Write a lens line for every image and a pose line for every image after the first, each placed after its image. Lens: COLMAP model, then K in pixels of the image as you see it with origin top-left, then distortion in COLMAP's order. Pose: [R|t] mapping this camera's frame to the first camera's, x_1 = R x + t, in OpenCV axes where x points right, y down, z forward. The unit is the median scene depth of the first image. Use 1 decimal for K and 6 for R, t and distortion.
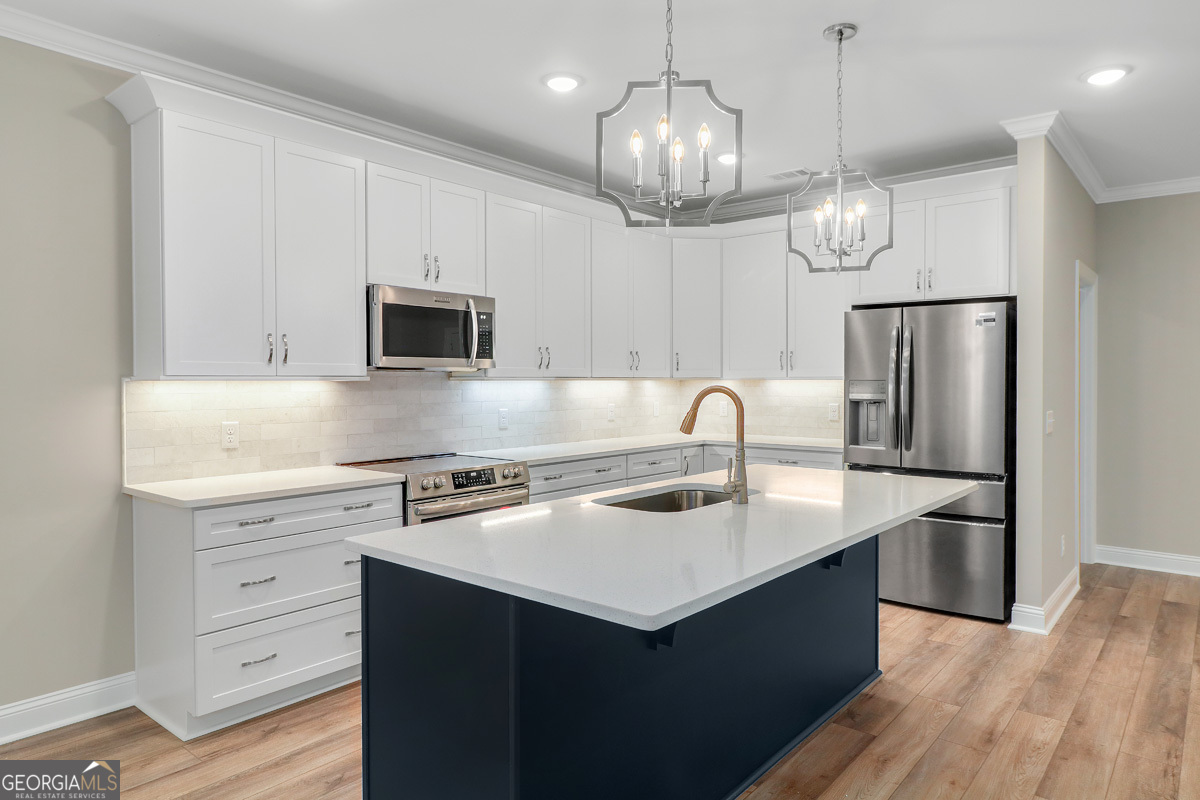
lens RADIAL K [[762.5, 0, 603.2], [0, 762.5, 392.1], [0, 0, 1]] dist [-0.000827, 0.000372]
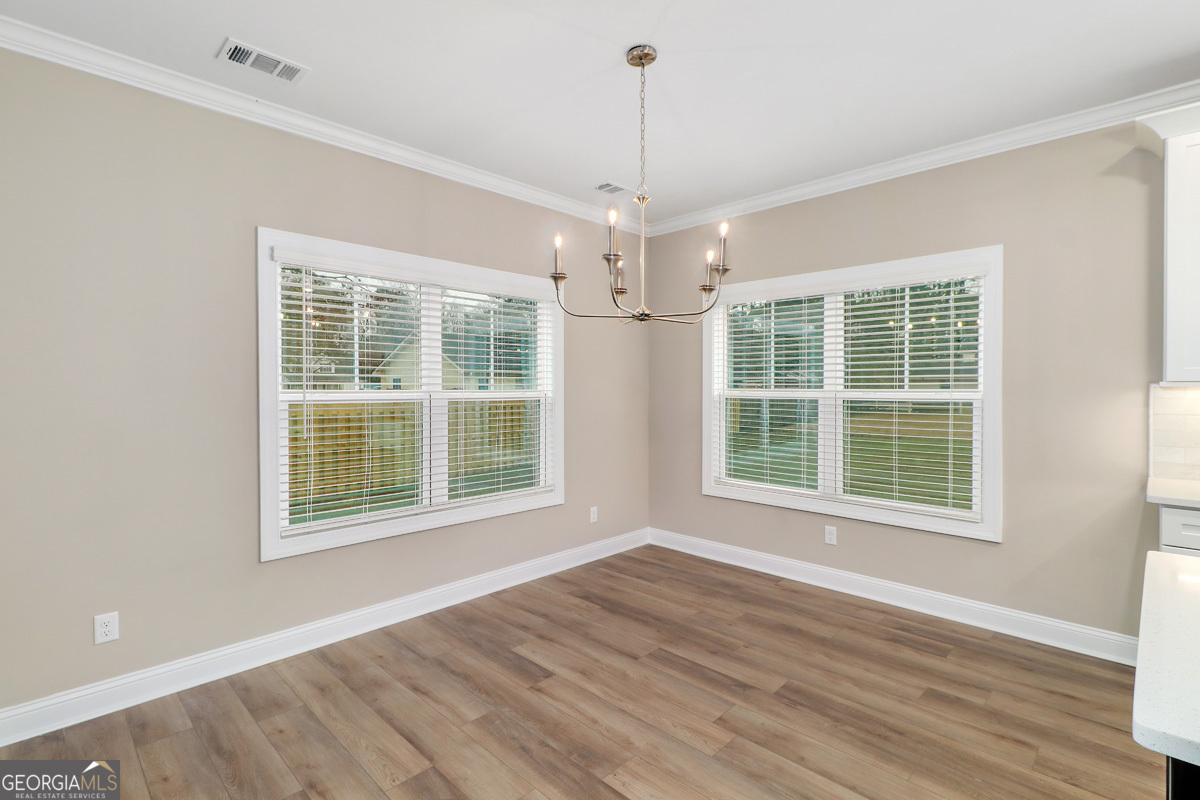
lens RADIAL K [[557.3, 0, 610.9], [0, 557.3, 400.5], [0, 0, 1]] dist [-0.001858, -0.000910]
pose [[-0.088995, 0.010562, -0.995976, 0.239452], [-0.013790, 0.999835, 0.011836, 0.007591], [0.995937, 0.014788, -0.088835, 0.228646]]
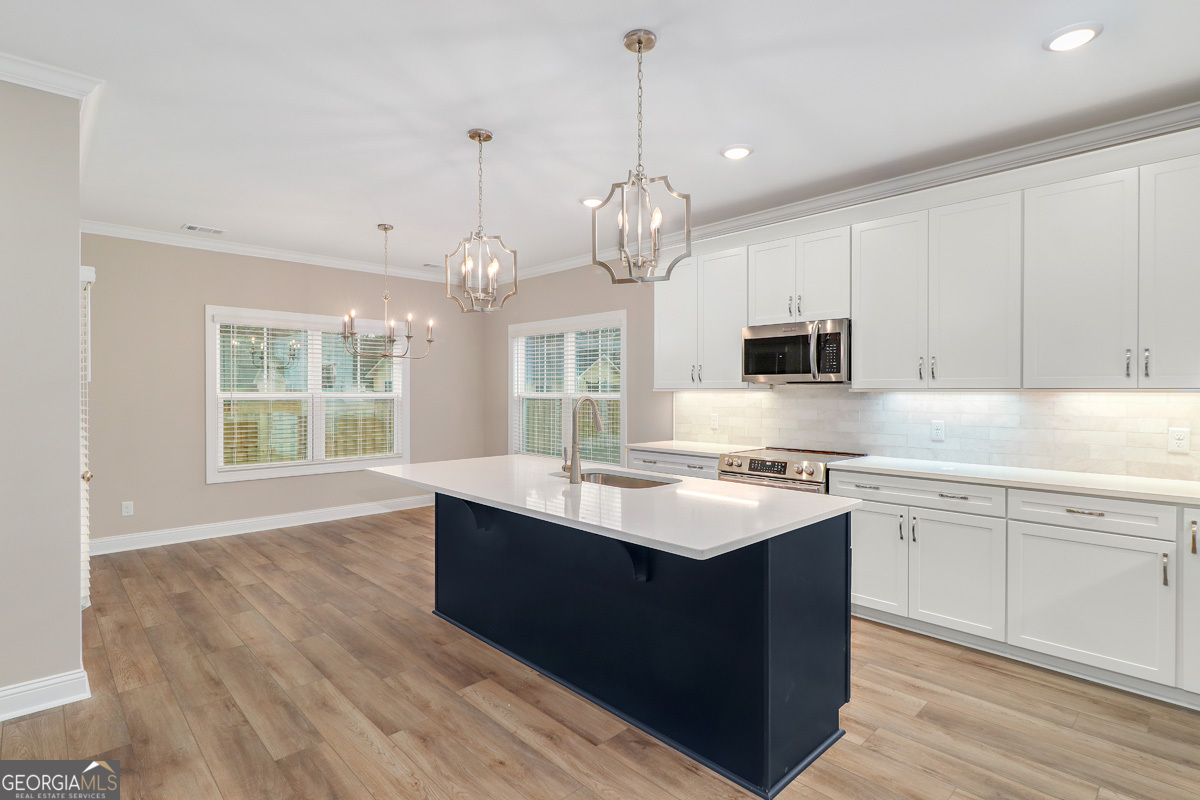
lens RADIAL K [[593.3, 0, 603.2], [0, 593.3, 393.9], [0, 0, 1]] dist [0.001491, 0.000202]
pose [[-0.123495, 0.007702, -0.992315, 0.905245], [-0.015749, 0.999829, 0.009720, -0.017458], [0.992220, 0.016828, -0.123352, 0.877946]]
